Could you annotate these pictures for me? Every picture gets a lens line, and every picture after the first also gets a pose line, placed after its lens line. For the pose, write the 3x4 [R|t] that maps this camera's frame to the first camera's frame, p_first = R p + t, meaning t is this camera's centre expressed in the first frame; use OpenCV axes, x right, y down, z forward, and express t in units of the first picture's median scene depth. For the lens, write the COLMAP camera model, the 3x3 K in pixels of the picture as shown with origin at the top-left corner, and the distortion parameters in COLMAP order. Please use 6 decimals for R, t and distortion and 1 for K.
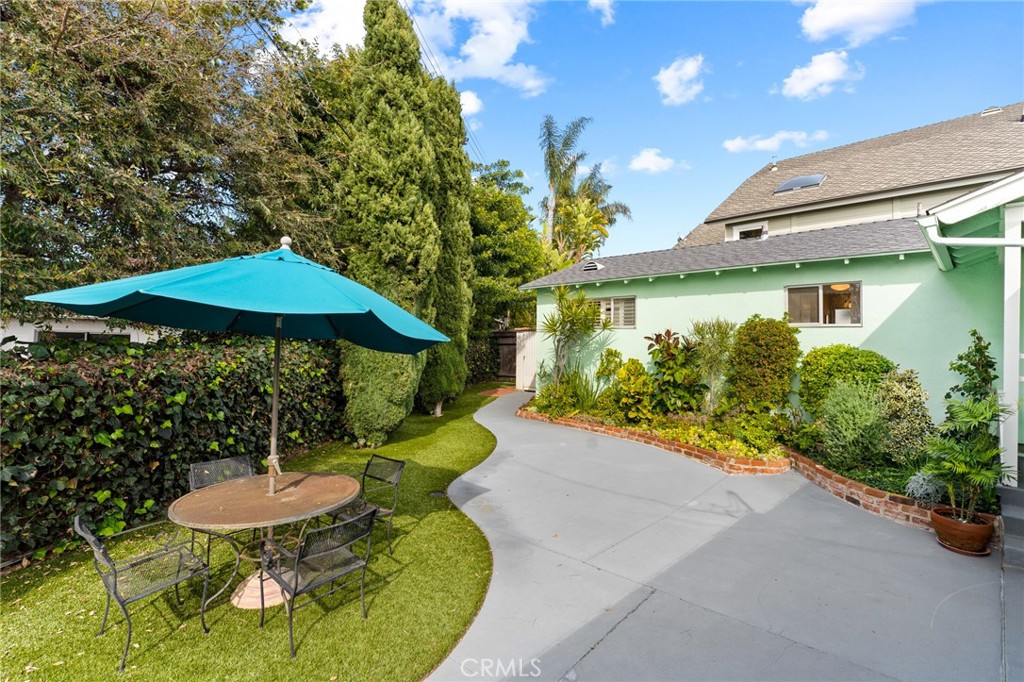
lens RADIAL K [[477.2, 0, 512.0], [0, 477.2, 341.0], [0, 0, 1]] dist [-0.001979, -0.000392]
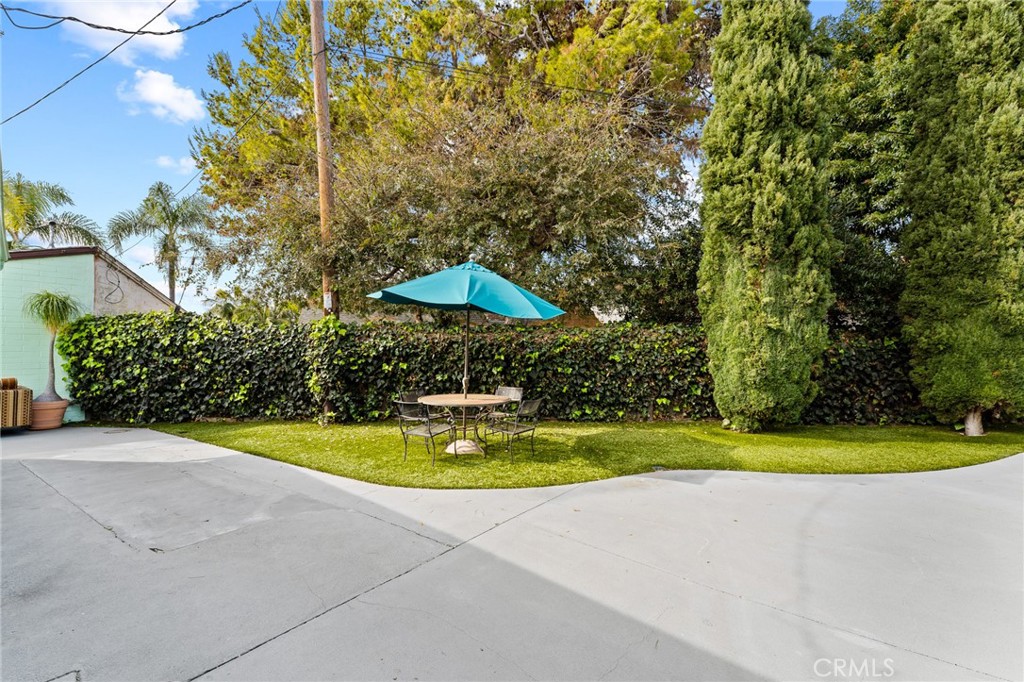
lens RADIAL K [[419.8, 0, 513.2], [0, 419.8, 352.0], [0, 0, 1]] dist [0.001377, 0.000189]
pose [[0.084744, 0.009515, -0.996357, 0.326823], [0.000598, 0.999954, 0.009600, 0.038174], [0.996403, -0.001410, 0.084734, 0.321174]]
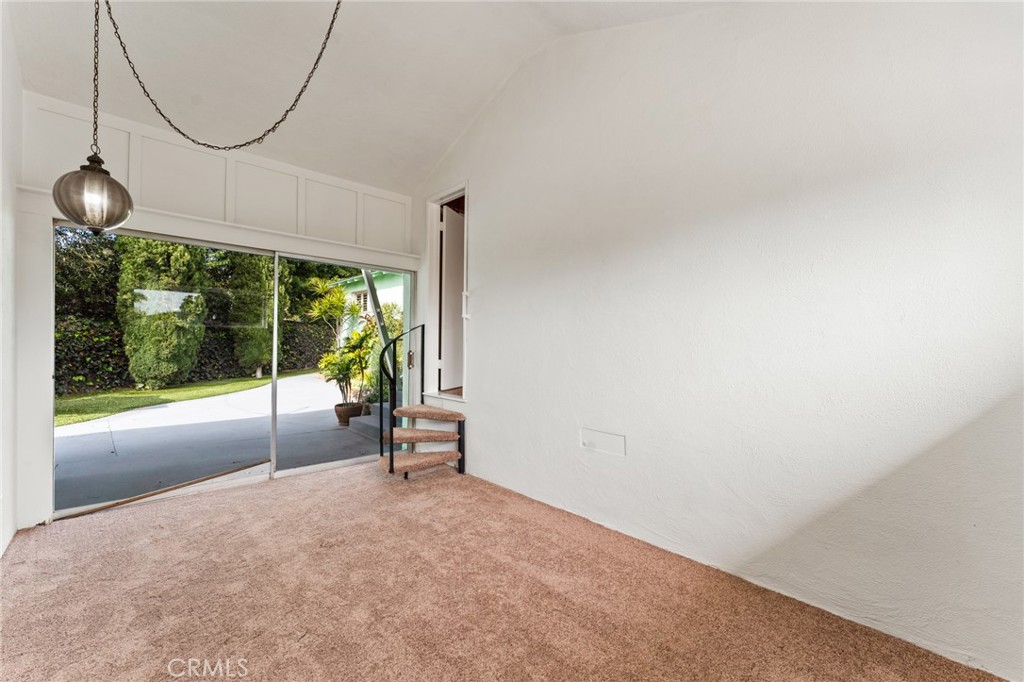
lens RADIAL K [[413.7, 0, 509.7], [0, 413.7, 346.1], [0, 0, 1]] dist [0.000467, 0.000159]
pose [[0.999573, 0.000617, -0.029201, 0.565848], [-0.000182, 0.999889, 0.014867, 0.044049], [0.029207, -0.014856, 0.999463, -0.162770]]
